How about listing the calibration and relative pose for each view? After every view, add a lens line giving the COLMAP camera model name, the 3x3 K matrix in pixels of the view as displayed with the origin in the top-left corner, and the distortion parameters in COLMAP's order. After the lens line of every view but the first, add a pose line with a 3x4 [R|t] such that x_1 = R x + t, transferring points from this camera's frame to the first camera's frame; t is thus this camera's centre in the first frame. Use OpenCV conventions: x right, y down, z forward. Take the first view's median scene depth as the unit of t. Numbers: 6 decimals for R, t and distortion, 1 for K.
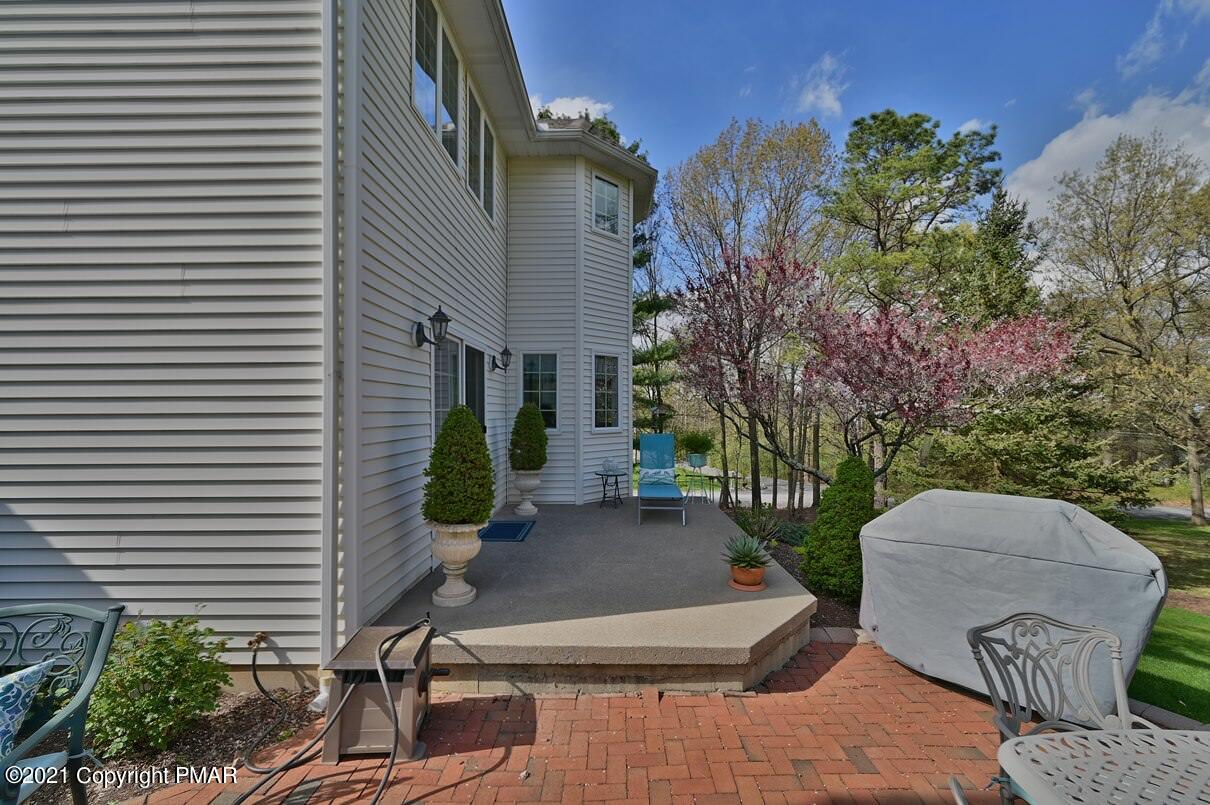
lens RADIAL K [[498.1, 0, 609.4], [0, 498.1, 406.2], [0, 0, 1]] dist [-0.007209, -0.000025]
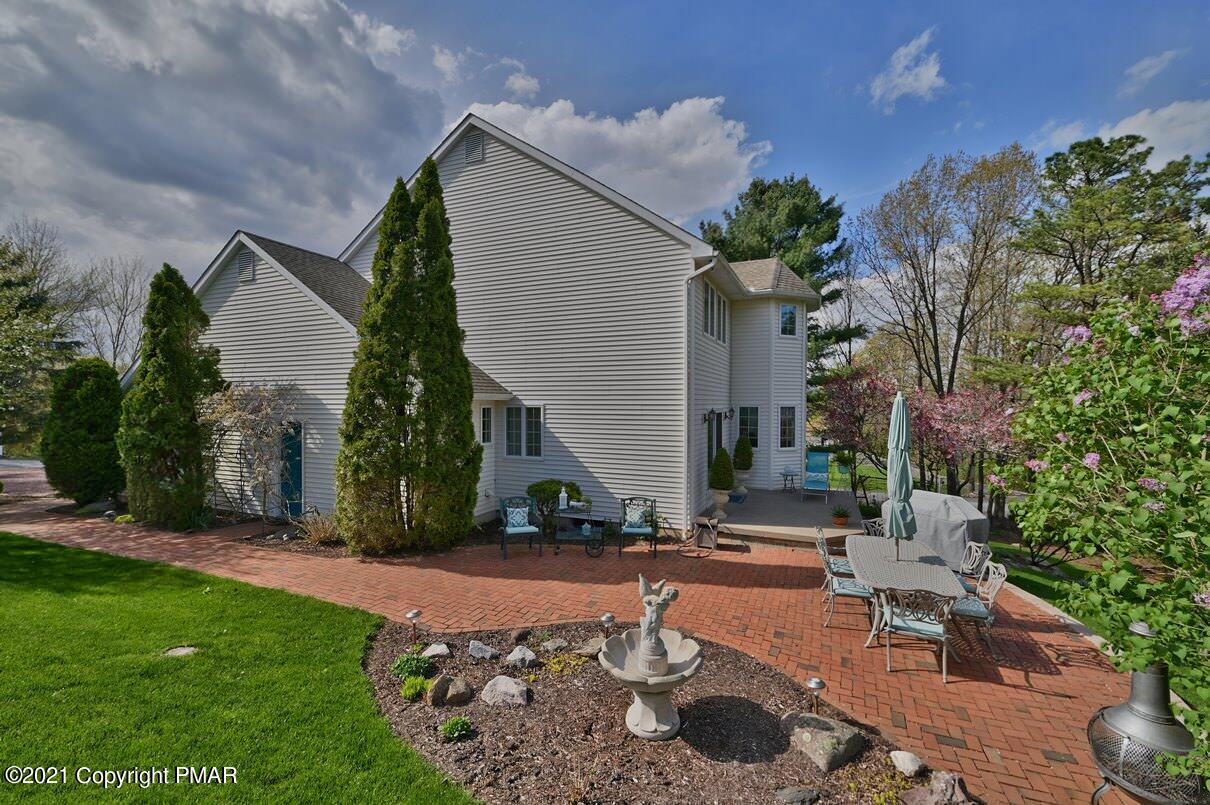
lens RADIAL K [[498.1, 0, 609.4], [0, 498.1, 406.2], [0, 0, 1]] dist [-0.007209, -0.000025]
pose [[0.922940, 0.009884, -0.384818, 0.092134], [-0.003702, 0.999852, 0.016803, -0.136689], [0.384927, -0.014083, 0.922840, -0.890657]]
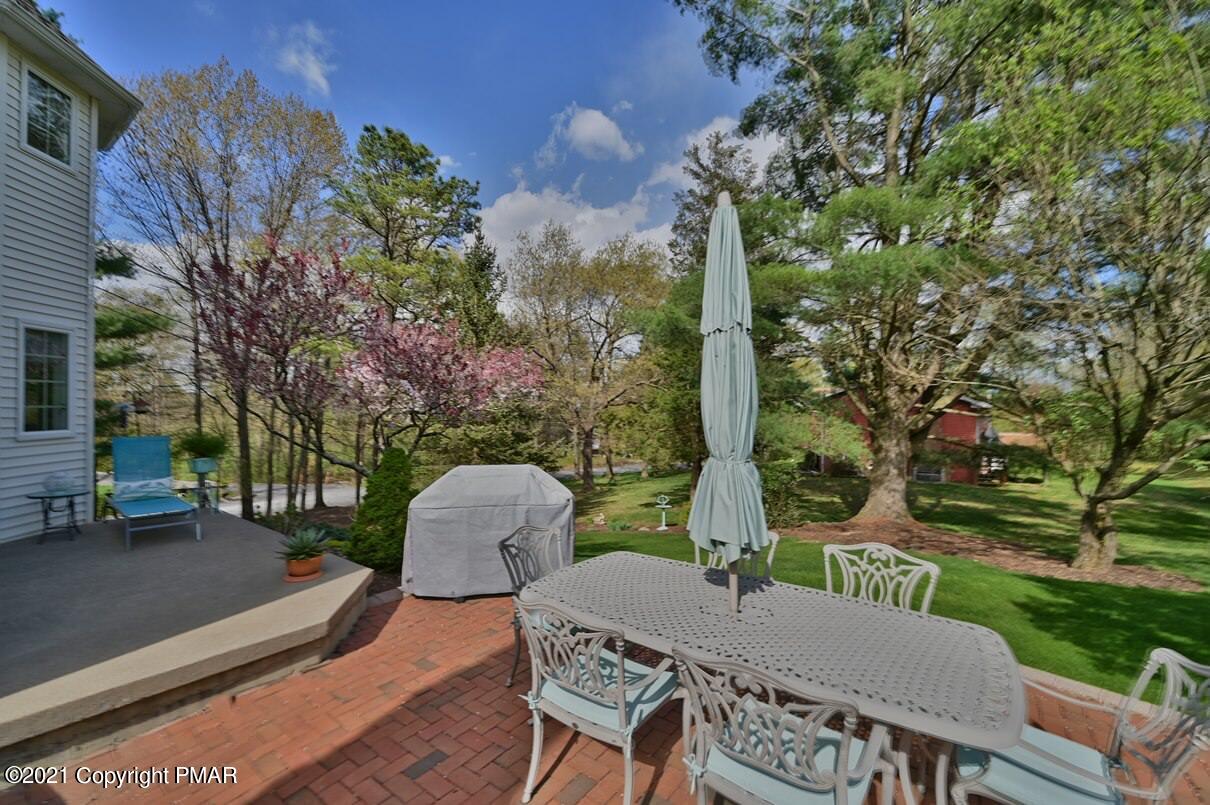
lens RADIAL K [[498.1, 0, 609.4], [0, 498.1, 406.2], [0, 0, 1]] dist [-0.007209, -0.000025]
pose [[0.593976, 0.004329, 0.804471, -0.099163], [-0.011190, 0.999933, 0.002881, -0.004383], [-0.804405, -0.010713, 0.593985, -0.071765]]
